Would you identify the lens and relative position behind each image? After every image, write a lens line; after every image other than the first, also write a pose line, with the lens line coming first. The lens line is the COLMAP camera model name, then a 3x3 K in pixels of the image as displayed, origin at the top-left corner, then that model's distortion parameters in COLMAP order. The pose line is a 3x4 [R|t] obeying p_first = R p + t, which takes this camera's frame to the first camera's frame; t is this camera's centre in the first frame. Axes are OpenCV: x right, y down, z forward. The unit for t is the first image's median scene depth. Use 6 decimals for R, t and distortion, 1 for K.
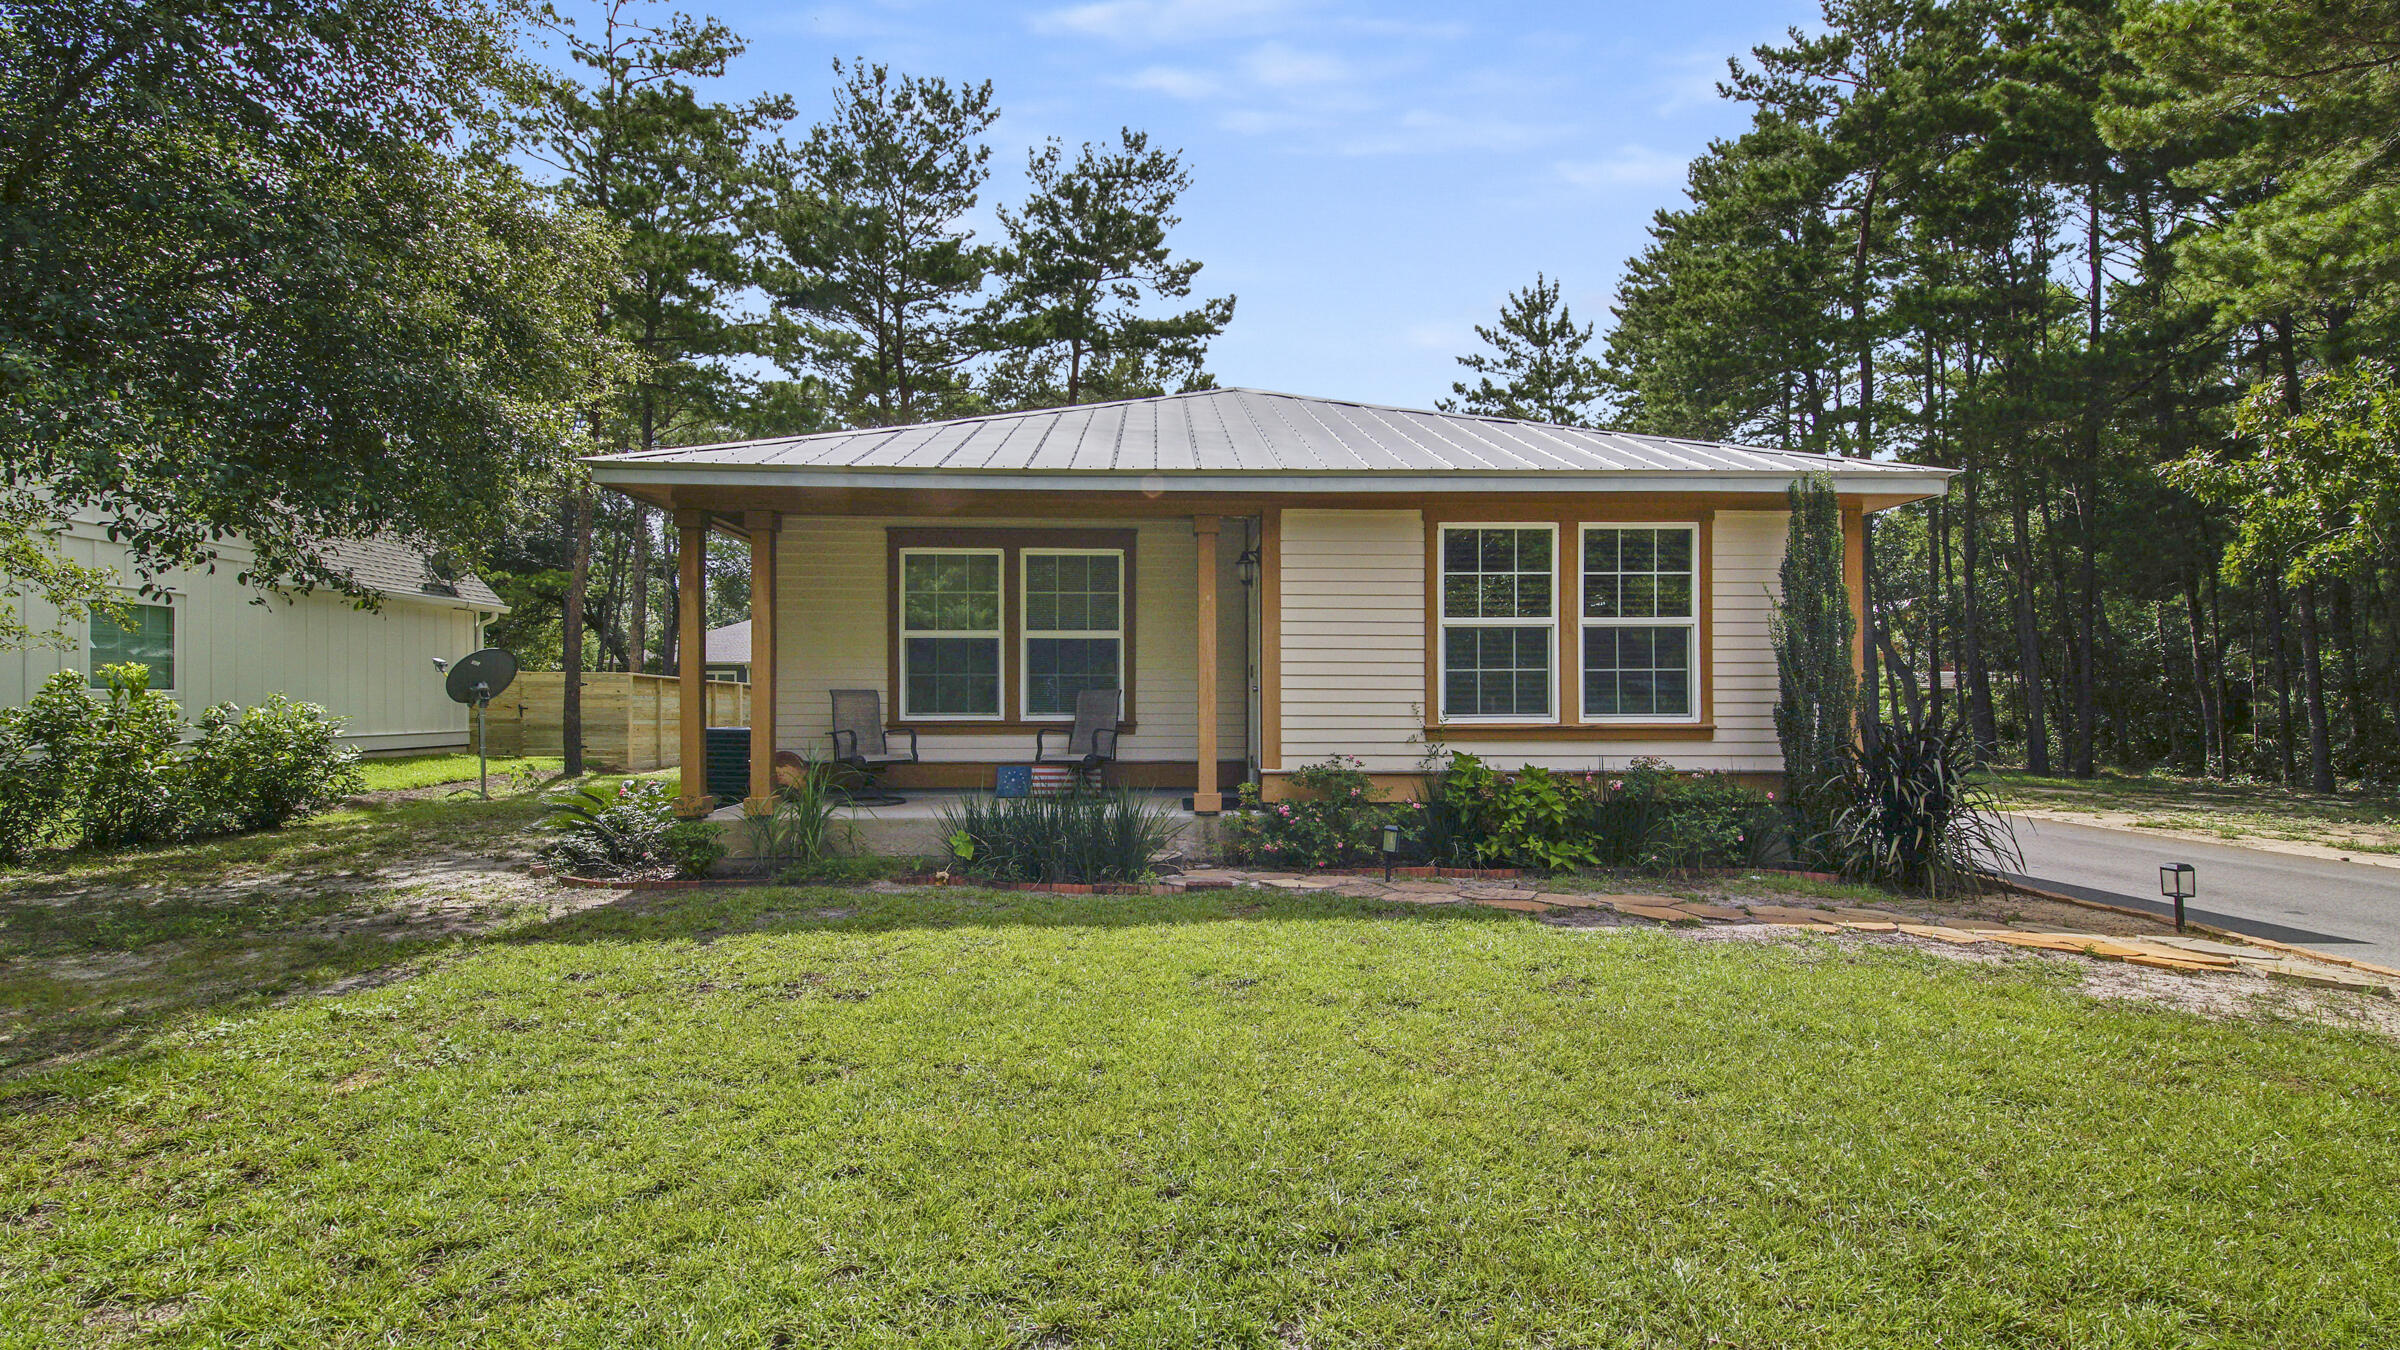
lens RADIAL K [[1068.1, 0, 1215.8], [0, 1068.1, 664.7], [0, 0, 1]] dist [0.026073, -0.015445]
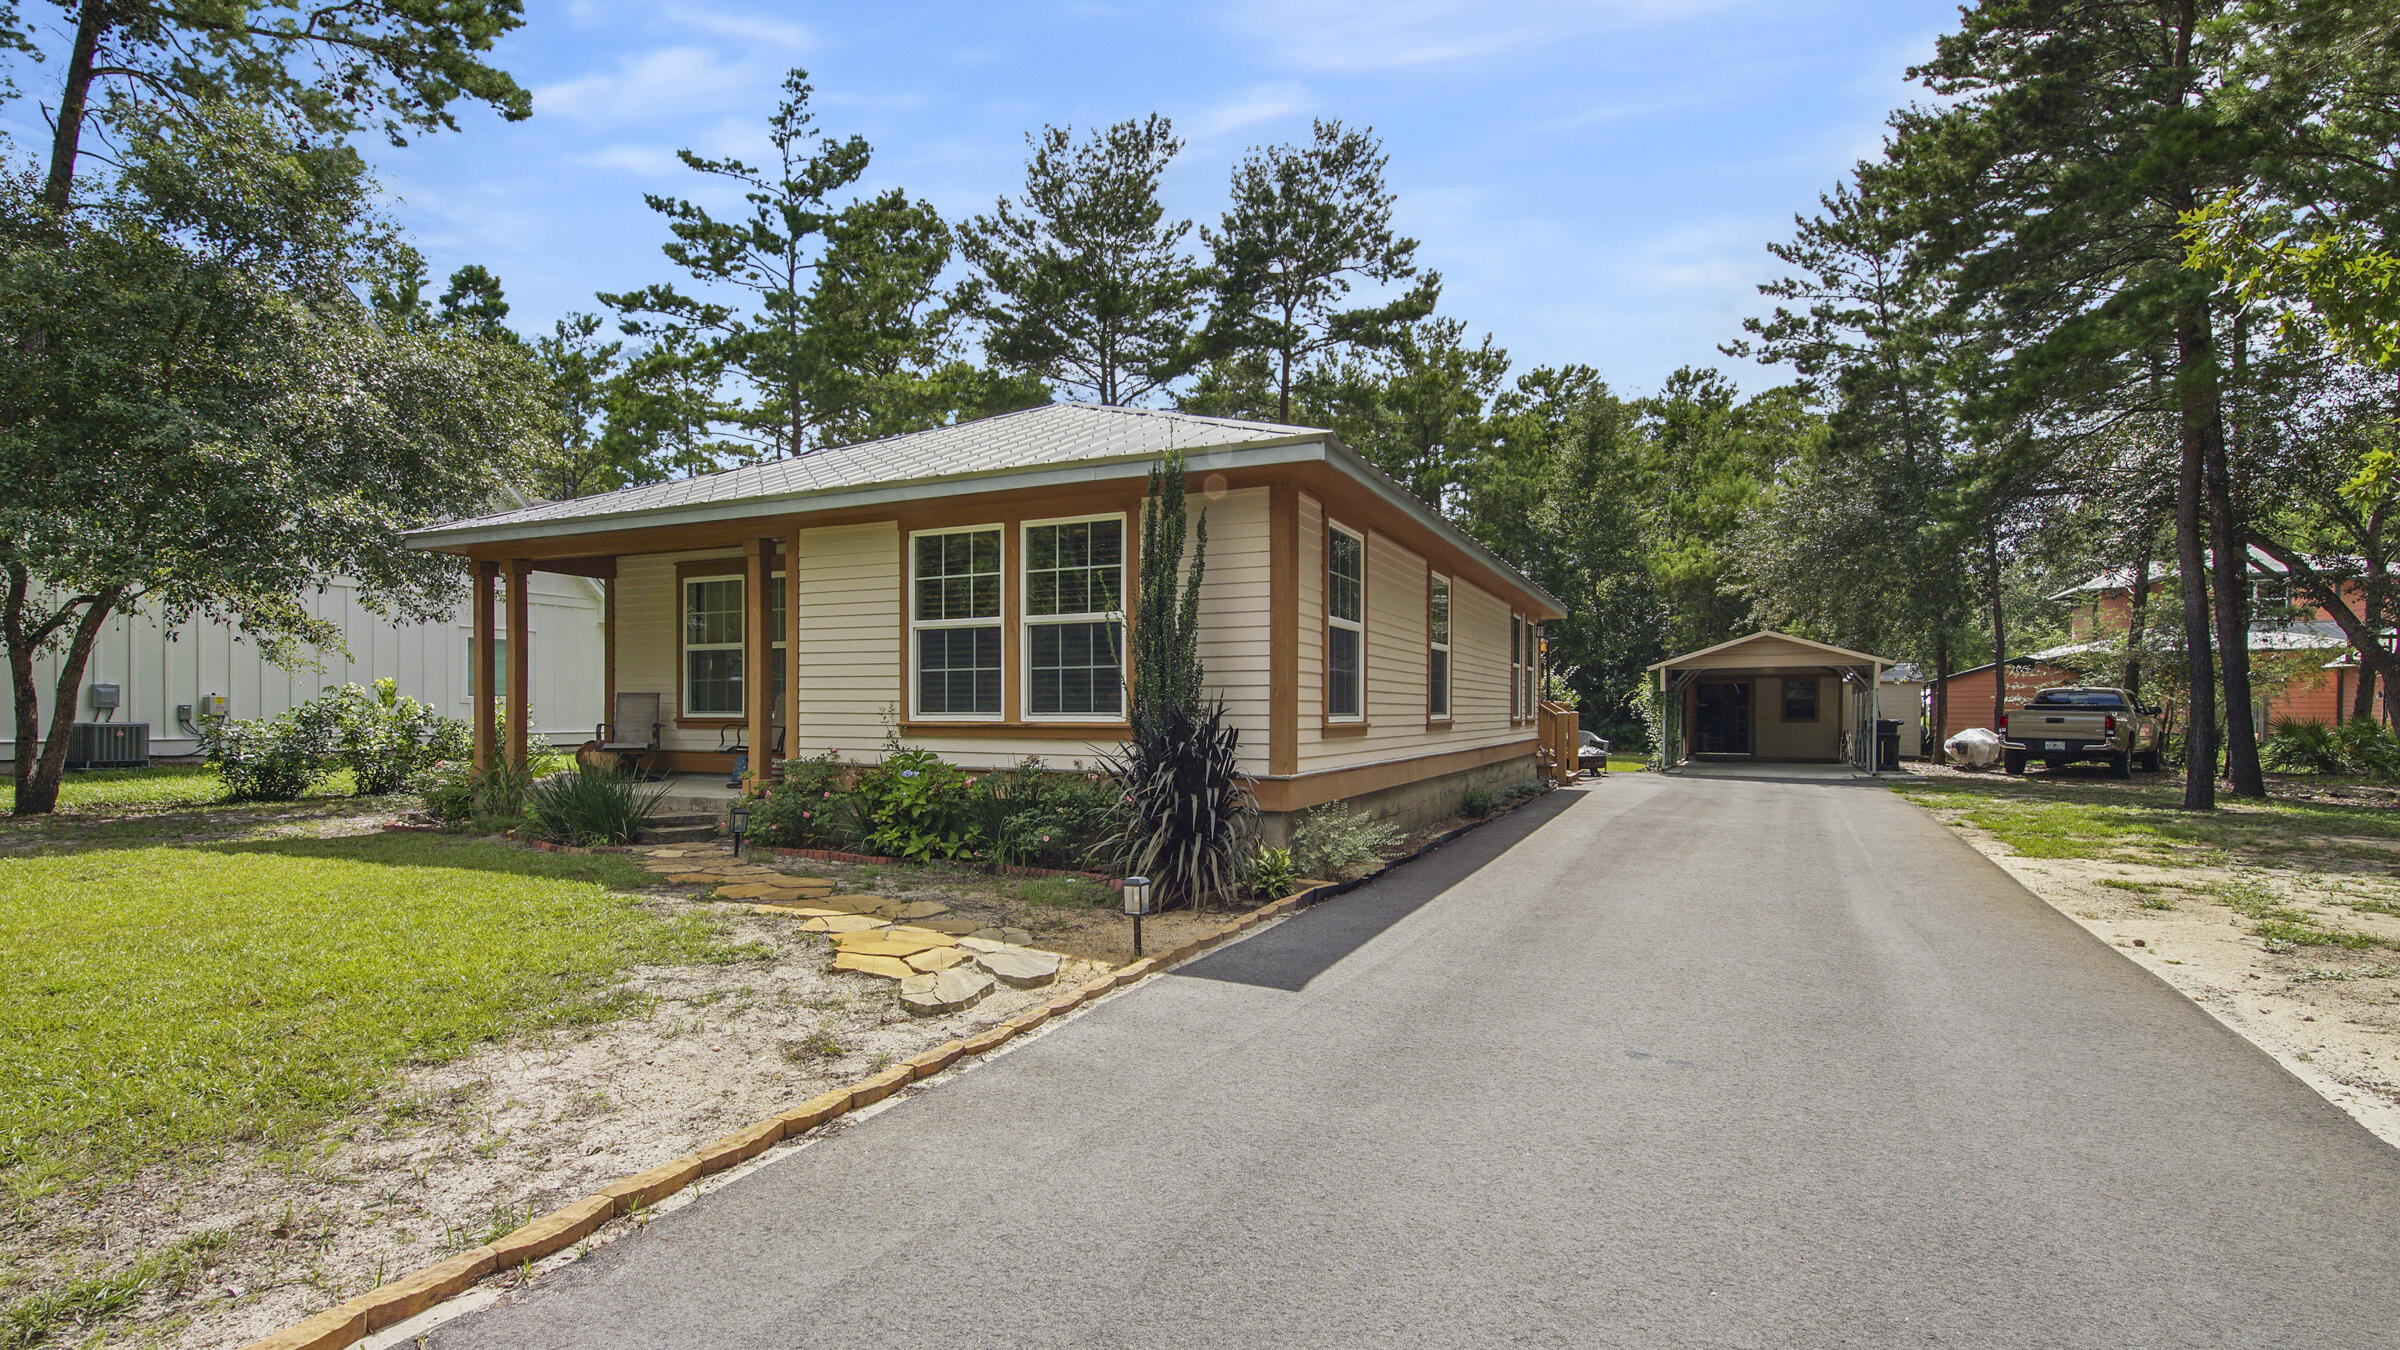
lens RADIAL K [[1116.9, 0, 1200.0], [0, 1116.9, 675.0], [0, 0, 1]] dist [0.021066, 0.000023]
pose [[0.878956, -0.012285, -0.476745, 0.983621], [0.013772, 0.999905, -0.000375, 0.013954], [0.476705, -0.006236, 0.879041, 0.159977]]
